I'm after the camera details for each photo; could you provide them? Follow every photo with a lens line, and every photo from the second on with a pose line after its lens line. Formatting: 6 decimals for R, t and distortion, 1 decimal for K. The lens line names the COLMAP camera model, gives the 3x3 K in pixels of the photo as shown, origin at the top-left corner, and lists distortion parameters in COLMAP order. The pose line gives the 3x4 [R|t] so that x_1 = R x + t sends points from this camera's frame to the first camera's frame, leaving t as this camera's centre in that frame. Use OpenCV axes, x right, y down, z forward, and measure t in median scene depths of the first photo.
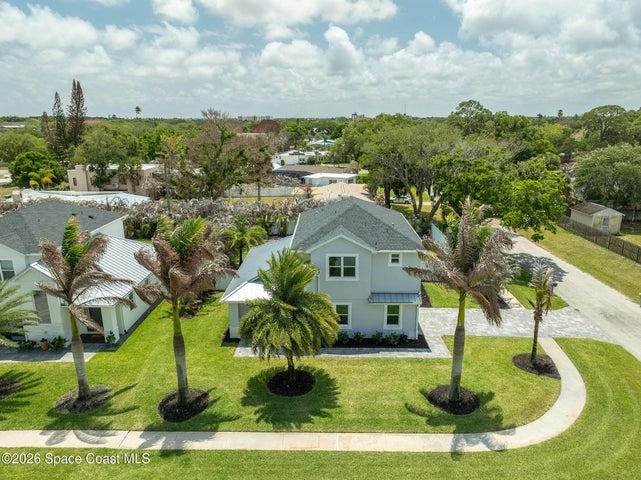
lens RADIAL K [[437.5, 0, 321.0], [0, 437.5, 257.3], [0, 0, 1]] dist [-0.003882, 0.002338]
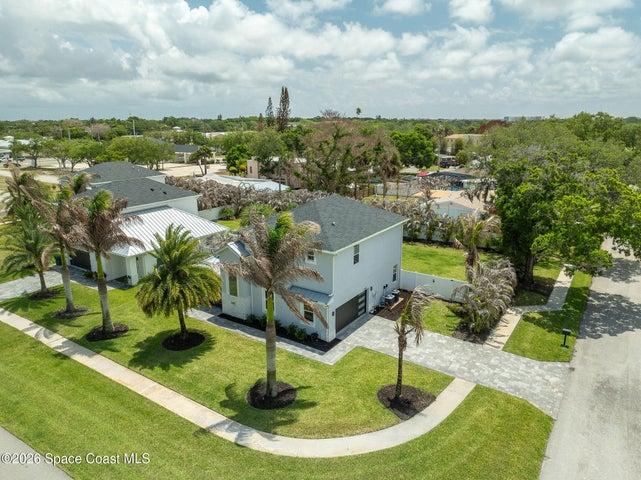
lens RADIAL K [[437.5, 0, 321.0], [0, 437.5, 257.3], [0, 0, 1]] dist [-0.003882, 0.002338]
pose [[0.843327, 0.161023, -0.512710, 0.758028], [-0.161829, 0.985862, 0.043439, -0.043774], [0.512456, 0.046338, 0.857462, 0.158880]]
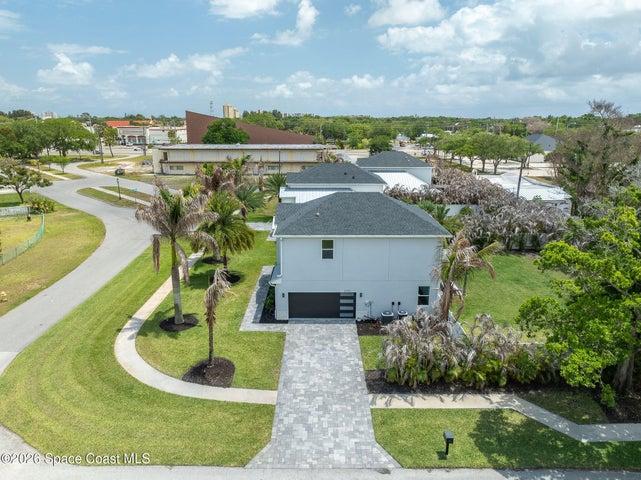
lens RADIAL K [[444.3, 0, 320.5], [0, 444.3, 240.0], [0, 0, 1]] dist [-0.003743, -0.000629]
pose [[0.029266, 0.266924, -0.963273, 1.337932], [-0.303835, 0.920463, 0.245830, -0.313599], [0.952275, 0.285481, 0.108039, 1.042792]]
